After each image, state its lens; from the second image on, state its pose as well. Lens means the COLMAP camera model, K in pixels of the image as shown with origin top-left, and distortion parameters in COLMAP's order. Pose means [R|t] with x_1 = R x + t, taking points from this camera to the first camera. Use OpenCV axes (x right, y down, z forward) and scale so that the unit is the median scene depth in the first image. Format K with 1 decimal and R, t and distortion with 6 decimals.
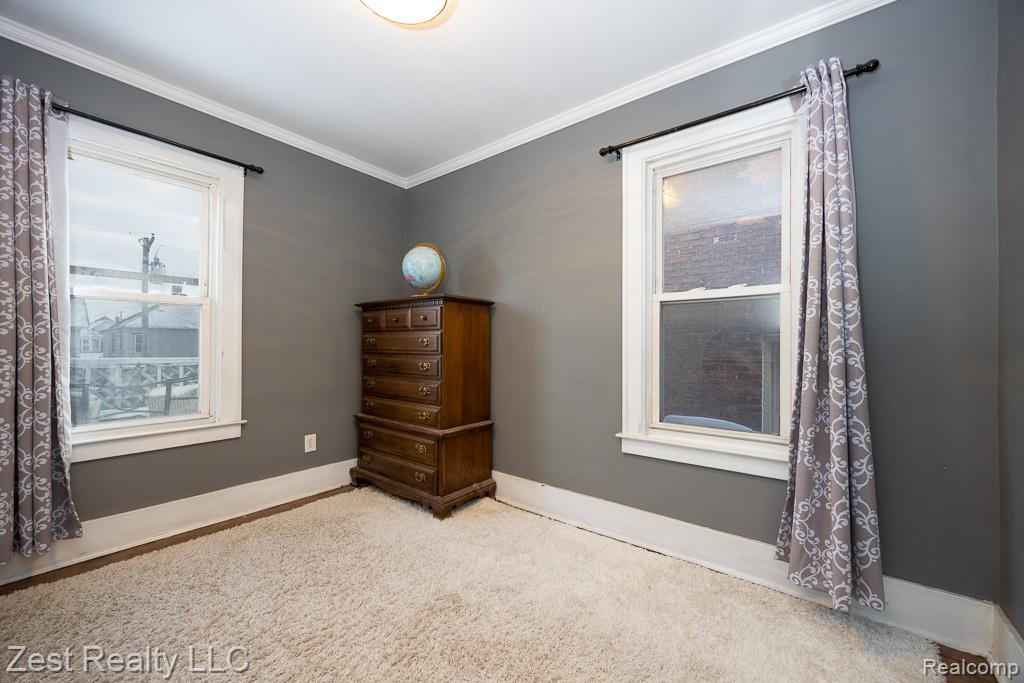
lens RADIAL K [[398.3, 0, 516.5], [0, 398.3, 344.3], [0, 0, 1]] dist [-0.000088, -0.000521]
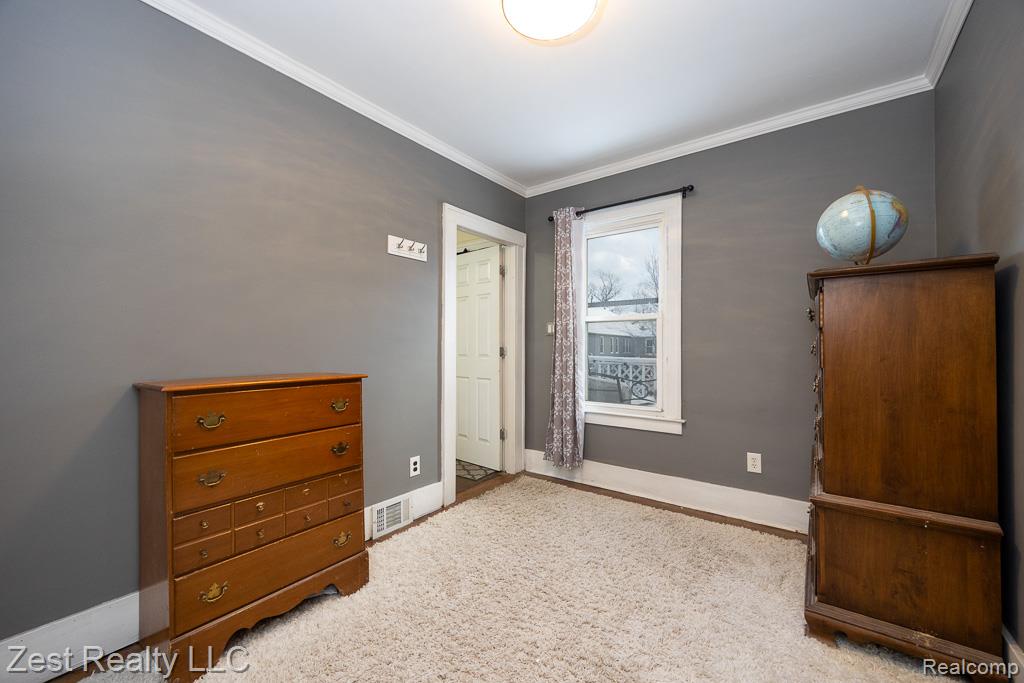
lens RADIAL K [[398.3, 0, 516.6], [0, 398.3, 344.8], [0, 0, 1]] dist [-0.000088, -0.000521]
pose [[0.021970, -0.014073, -0.999660, 0.422978], [0.001023, 0.999901, -0.014053, -0.002340], [0.999758, -0.000713, 0.021982, 0.530484]]
